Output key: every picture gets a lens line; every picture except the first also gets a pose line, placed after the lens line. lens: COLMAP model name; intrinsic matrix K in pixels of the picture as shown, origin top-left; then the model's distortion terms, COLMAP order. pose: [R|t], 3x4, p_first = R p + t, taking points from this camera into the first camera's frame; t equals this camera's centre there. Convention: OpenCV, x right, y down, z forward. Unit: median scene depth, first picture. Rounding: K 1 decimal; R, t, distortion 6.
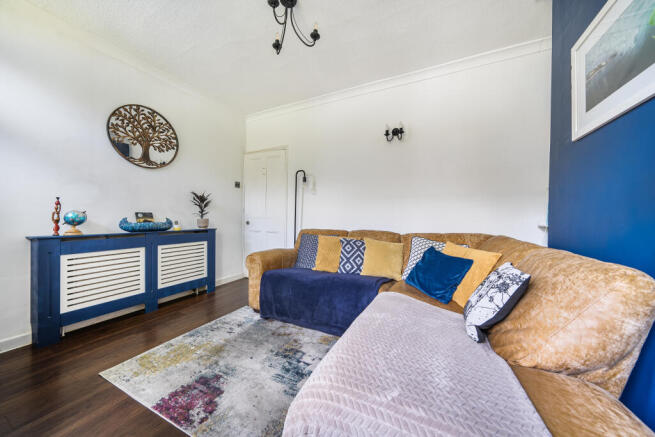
lens RADIAL K [[221.5, 0, 327.5], [0, 221.5, 218.5], [0, 0, 1]] dist [0.000128, -0.000009]
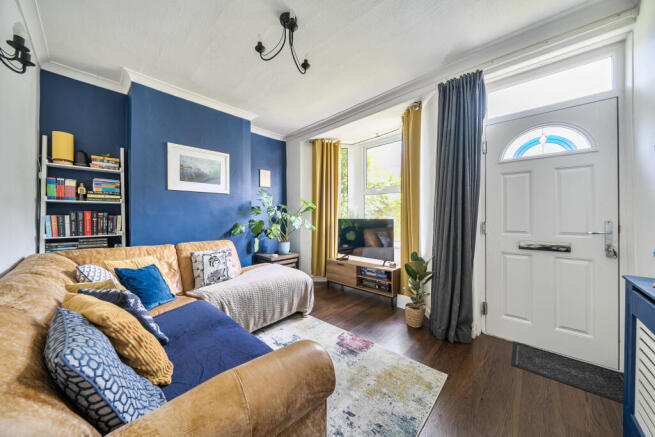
lens RADIAL K [[224.7, 0, 326.2], [0, 224.7, 216.2], [0, 0, 1]] dist [-0.002167, -0.000134]
pose [[-0.955428, -0.000131, 0.295223, -0.673528], [0.000685, 0.999996, 0.002659, -0.085832], [-0.295222, 0.002743, -0.955425, 1.958378]]
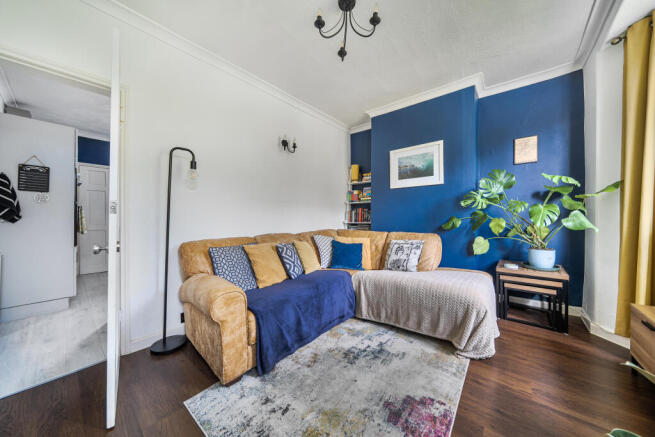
lens RADIAL K [[224.7, 0, 326.2], [0, 224.7, 216.2], [0, 0, 1]] dist [-0.002167, -0.000134]
pose [[0.235141, -0.006919, 0.971937, -1.213668], [0.015537, 0.999874, 0.003359, -0.041539], [-0.971837, 0.014311, 0.235219, 0.864784]]
